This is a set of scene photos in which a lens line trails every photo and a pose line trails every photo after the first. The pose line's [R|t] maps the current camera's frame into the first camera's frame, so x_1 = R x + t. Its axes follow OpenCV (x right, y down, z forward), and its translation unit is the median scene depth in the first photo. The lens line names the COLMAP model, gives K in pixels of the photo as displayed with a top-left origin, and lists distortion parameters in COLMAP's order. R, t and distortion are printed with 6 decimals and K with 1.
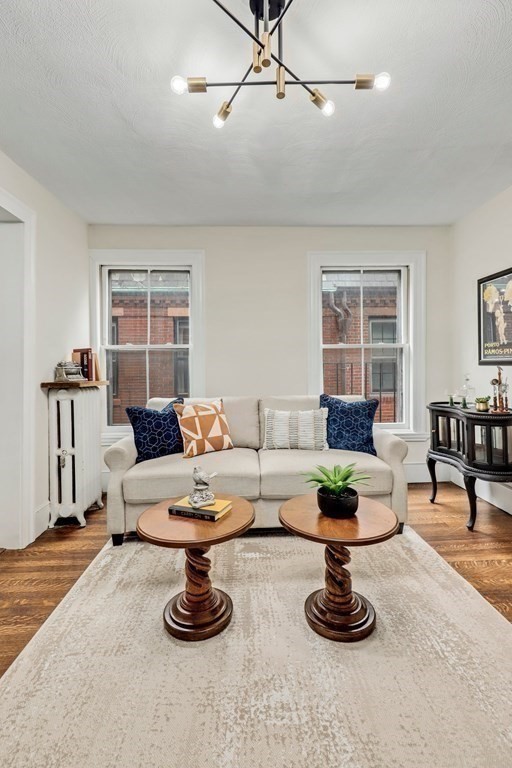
lens RADIAL K [[349.5, 0, 263.2], [0, 349.5, 367.0], [0, 0, 1]] dist [0.011324, -0.003852]
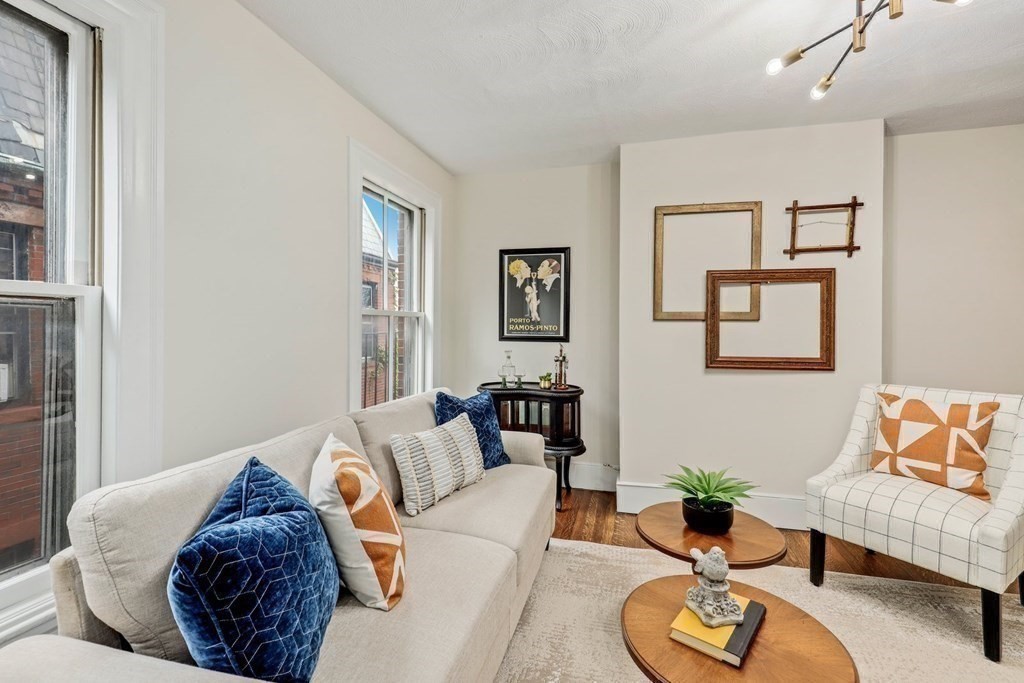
lens RADIAL K [[465.9, 0, 504.8], [0, 465.9, 330.2], [0, 0, 1]] dist [0.011324, -0.003852]
pose [[0.287354, 0.001064, 0.957824, -0.661748], [-0.004670, 0.999989, 0.000290, -0.039527], [-0.957813, -0.004556, 0.287355, 0.732214]]
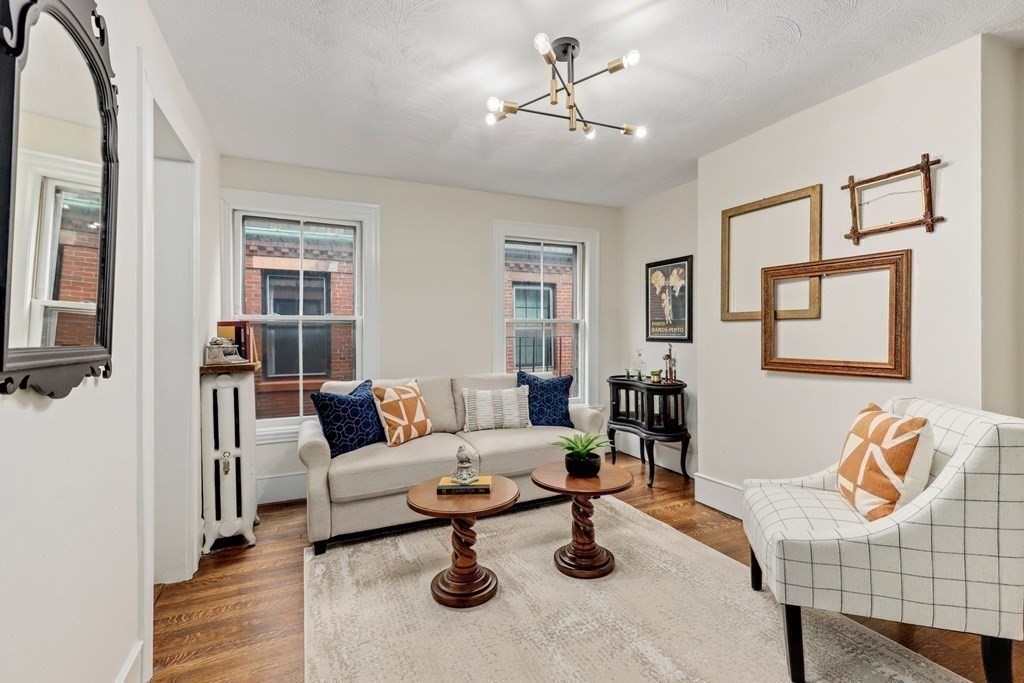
lens RADIAL K [[465.9, 0, 508.9], [0, 465.9, 333.2], [0, 0, 1]] dist [0.011324, -0.003852]
pose [[0.923946, 0.005444, 0.382484, -0.395000], [-0.004559, 0.999984, -0.003221, -0.027668], [-0.382496, 0.001232, 0.923957, -0.214590]]
